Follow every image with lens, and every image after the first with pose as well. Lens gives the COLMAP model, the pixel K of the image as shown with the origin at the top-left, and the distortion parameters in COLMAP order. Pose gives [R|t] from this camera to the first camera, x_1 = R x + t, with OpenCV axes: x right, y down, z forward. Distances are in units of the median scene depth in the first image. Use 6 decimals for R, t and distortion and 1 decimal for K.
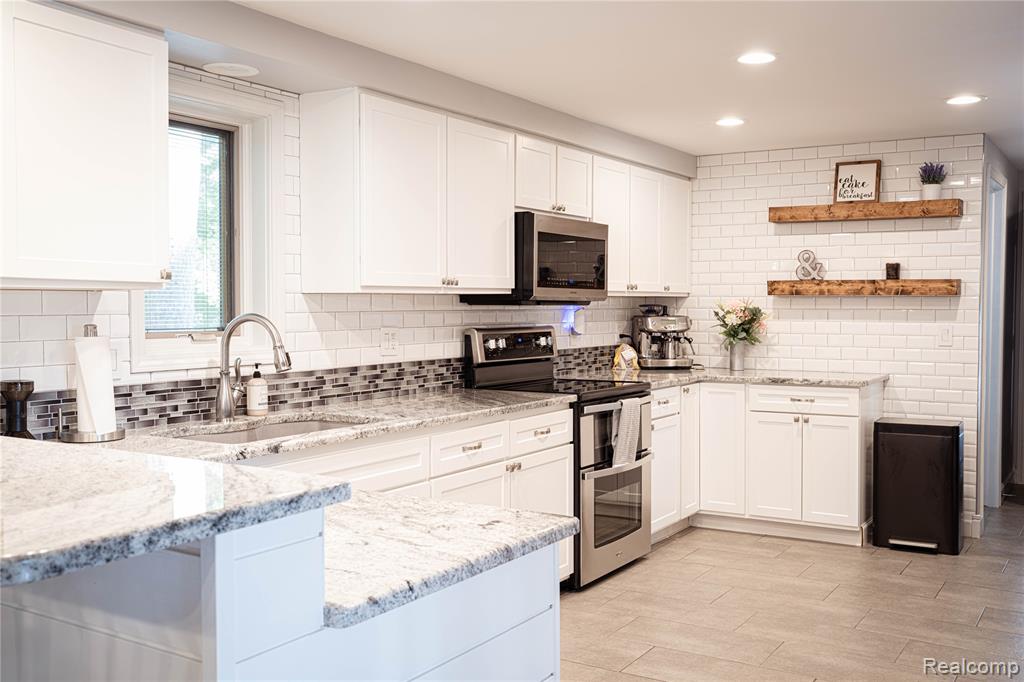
lens RADIAL K [[989.4, 0, 513.2], [0, 989.4, 334.4], [0, 0, 1]] dist [0.009387, 0.000000]
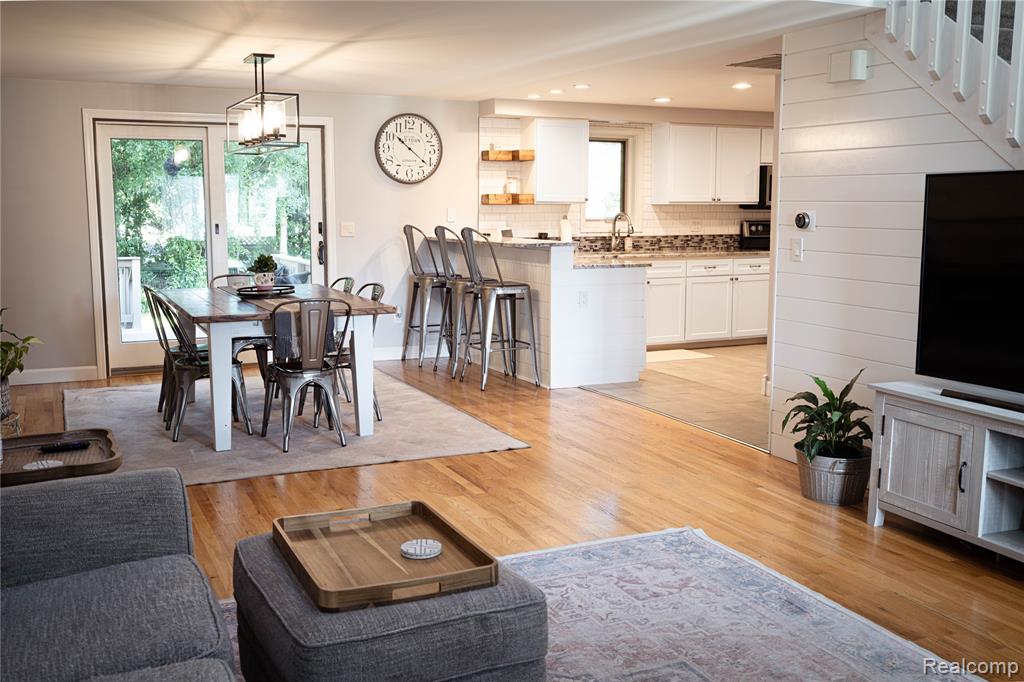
lens RADIAL K [[989.4, 0, 513.3], [0, 989.4, 341.6], [0, 0, 1]] dist [0.009387, 0.000000]
pose [[0.837611, 0.072369, -0.541452, 0.856105], [-0.016987, 0.994157, 0.106598, 0.041103], [0.546002, -0.080090, 0.833947, -1.274234]]
